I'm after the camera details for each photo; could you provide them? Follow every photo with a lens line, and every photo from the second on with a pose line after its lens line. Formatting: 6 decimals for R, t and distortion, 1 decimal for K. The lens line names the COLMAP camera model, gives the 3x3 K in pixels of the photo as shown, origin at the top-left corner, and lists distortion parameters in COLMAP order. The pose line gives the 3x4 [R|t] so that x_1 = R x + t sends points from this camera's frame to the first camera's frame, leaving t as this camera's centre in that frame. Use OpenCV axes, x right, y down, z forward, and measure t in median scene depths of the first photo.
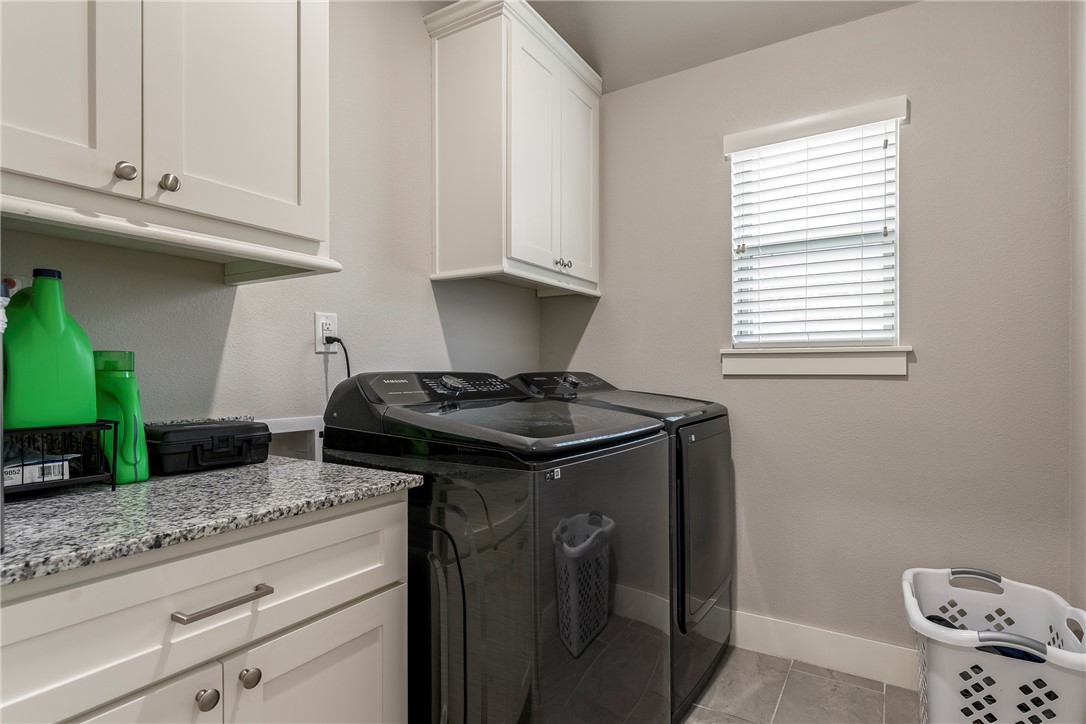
lens RADIAL K [[563.9, 0, 542.8], [0, 563.9, 366.3], [0, 0, 1]] dist [0.001723, 0.000059]
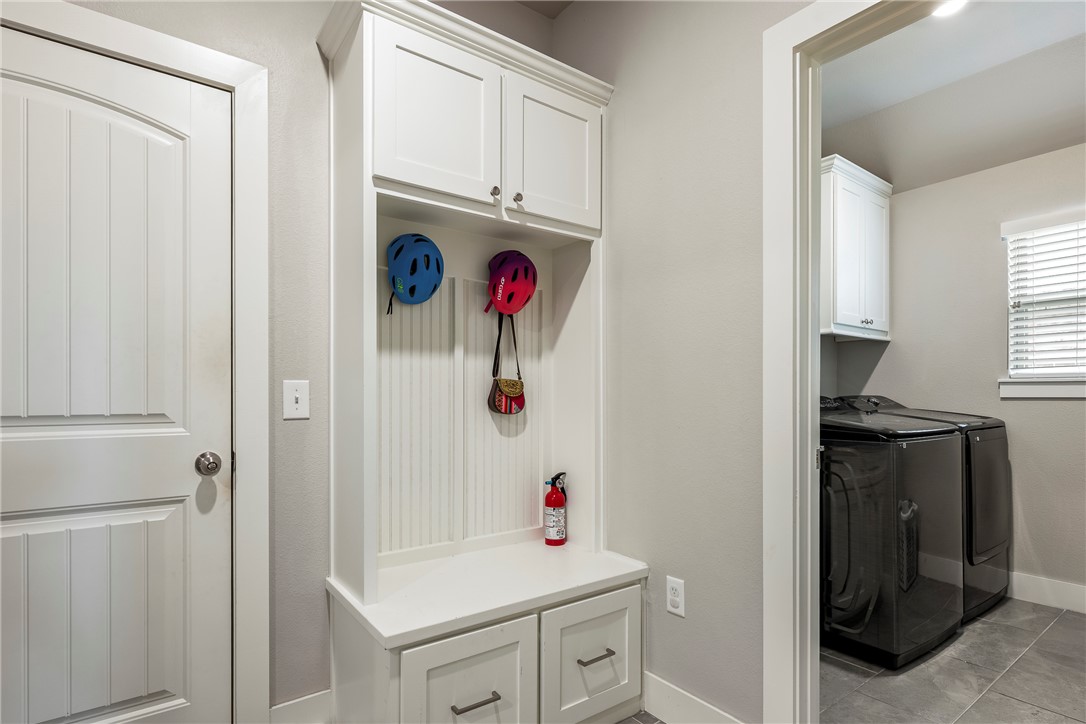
lens RADIAL K [[547.8, 0, 549.4], [0, 547.8, 391.8], [0, 0, 1]] dist [-0.000187, 0.000575]
pose [[0.933221, -0.002771, -0.359291, -0.224071], [0.002843, 0.999996, -0.000328, -0.001218], [0.359291, -0.000715, 0.933225, -0.632655]]
